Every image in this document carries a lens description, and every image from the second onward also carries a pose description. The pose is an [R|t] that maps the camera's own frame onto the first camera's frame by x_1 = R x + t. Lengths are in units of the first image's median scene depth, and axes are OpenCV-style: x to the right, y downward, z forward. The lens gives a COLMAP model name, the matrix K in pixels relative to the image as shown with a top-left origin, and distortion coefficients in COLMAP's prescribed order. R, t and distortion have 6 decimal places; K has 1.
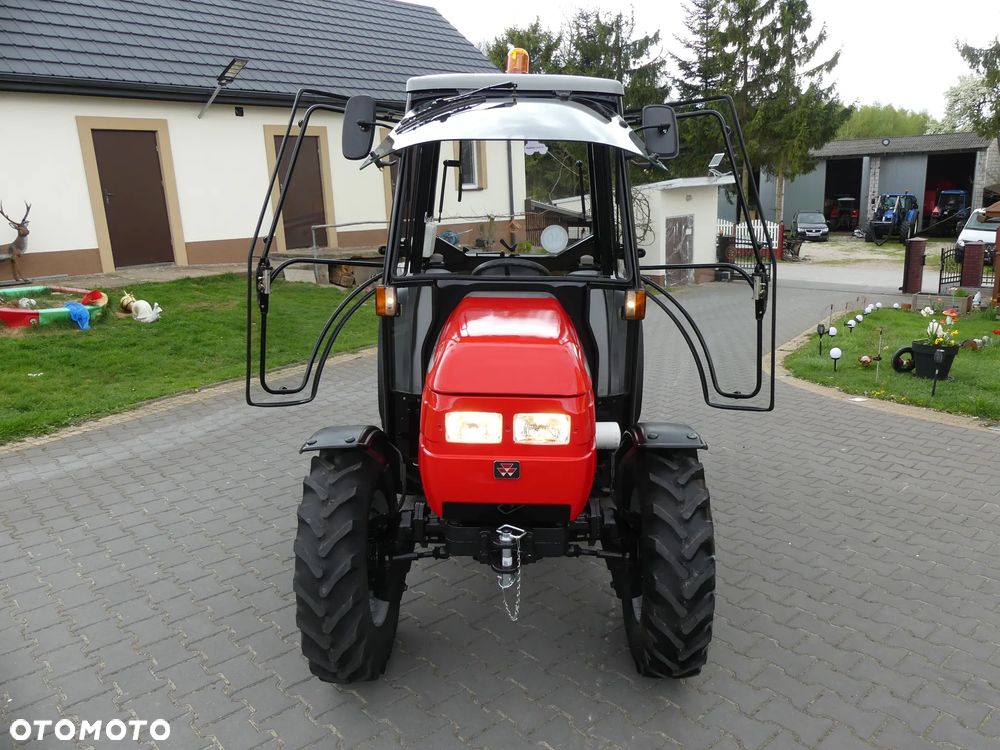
lens RADIAL K [[752.1, 0, 503.0], [0, 752.1, 360.1], [0, 0, 1]] dist [-0.030131, 0.002705]
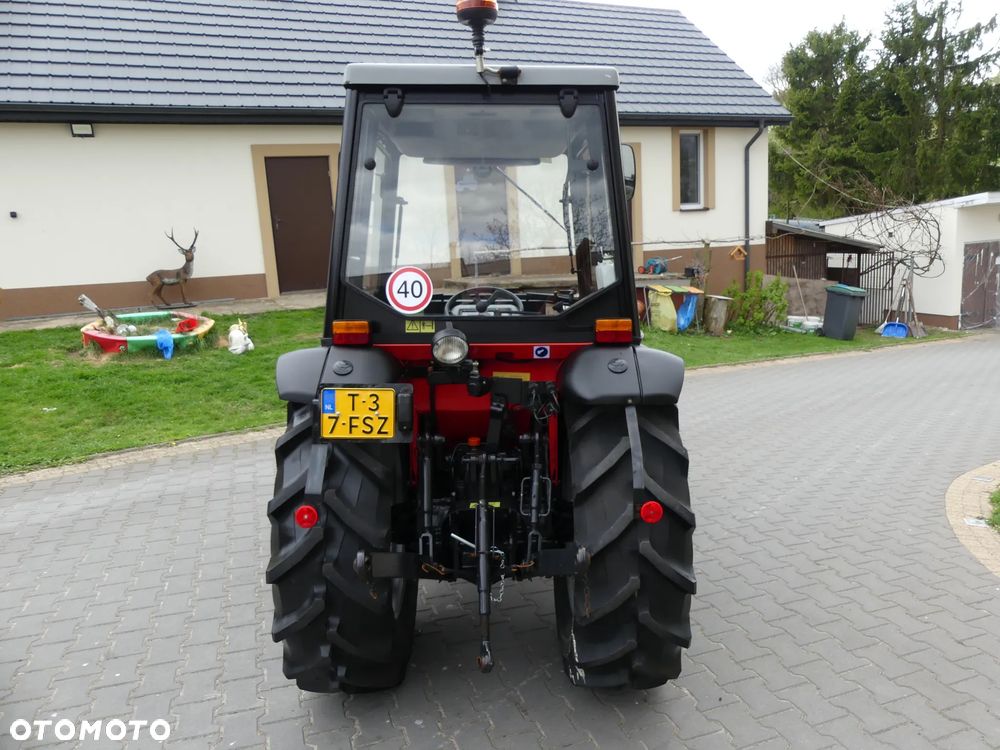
lens RADIAL K [[732.6, 0, 498.7], [0, 732.6, 375.7], [0, 0, 1]] dist [-0.031907, 0.001556]
pose [[0.914212, 0.070878, -0.398990, 0.135163], [-0.072691, 0.997298, 0.010606, -0.037388], [0.398664, 0.019307, 0.916894, 0.180215]]
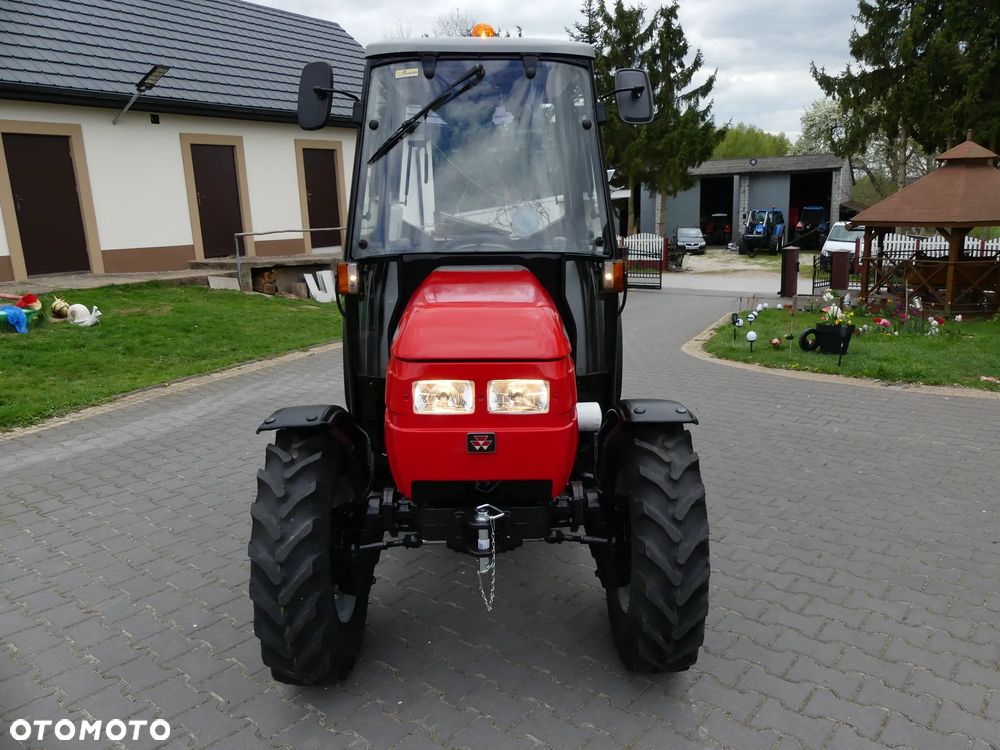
lens RADIAL K [[755.0, 0, 501.3], [0, 755.0, 354.5], [0, 0, 1]] dist [-0.001950, -0.047032]
pose [[0.988173, -0.025190, 0.151263, -0.058095], [0.030040, 0.999102, -0.029866, 0.022661], [-0.150375, 0.034057, 0.988042, -0.041852]]
